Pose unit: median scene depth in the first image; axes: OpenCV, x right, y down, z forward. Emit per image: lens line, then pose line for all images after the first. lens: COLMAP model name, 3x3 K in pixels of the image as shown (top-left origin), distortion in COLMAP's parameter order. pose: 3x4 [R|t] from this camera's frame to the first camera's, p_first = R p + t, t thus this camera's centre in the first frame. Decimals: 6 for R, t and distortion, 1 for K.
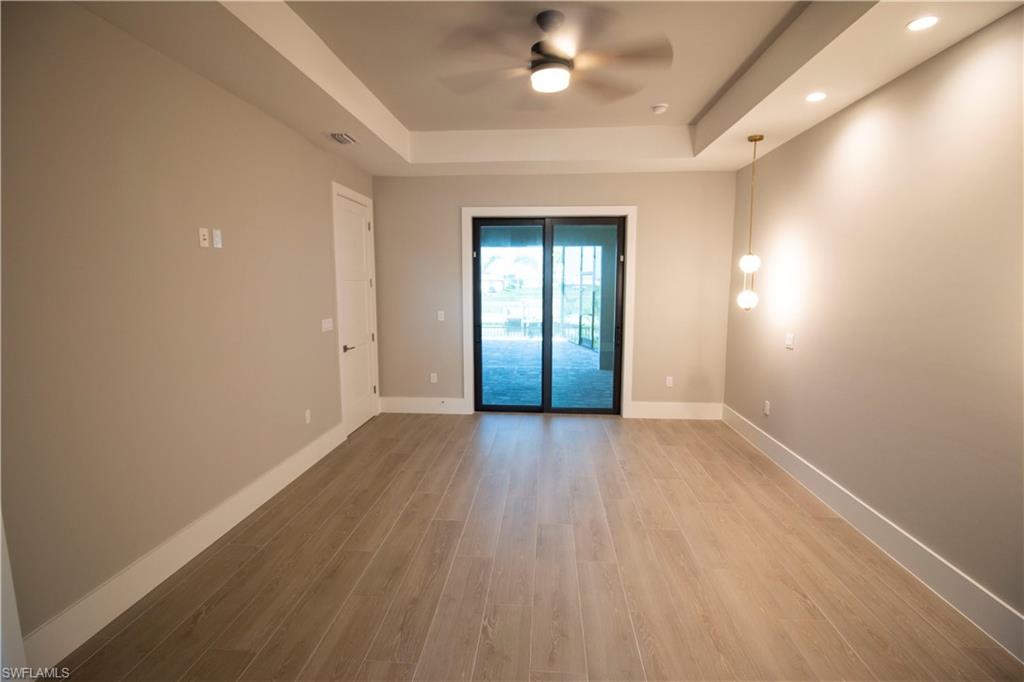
lens RADIAL K [[469.8, 0, 511.5], [0, 469.8, 335.0], [0, 0, 1]] dist [0.000881, -0.013652]
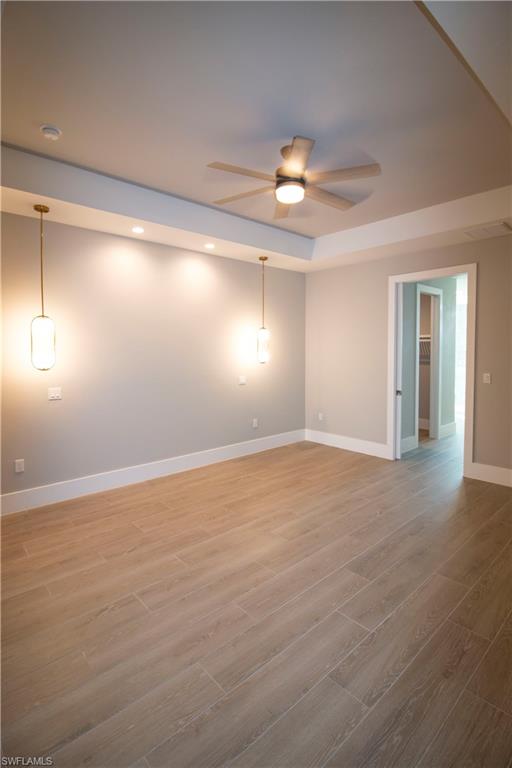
lens RADIAL K [[352.4, 0, 256.0], [0, 352.4, 384.0], [0, 0, 1]] dist [0.000881, -0.013652]
pose [[-0.711765, -0.069481, 0.698972, -0.484563], [0.079155, 0.980823, 0.178101, -0.162431], [-0.697943, 0.182094, -0.692616, 1.615768]]
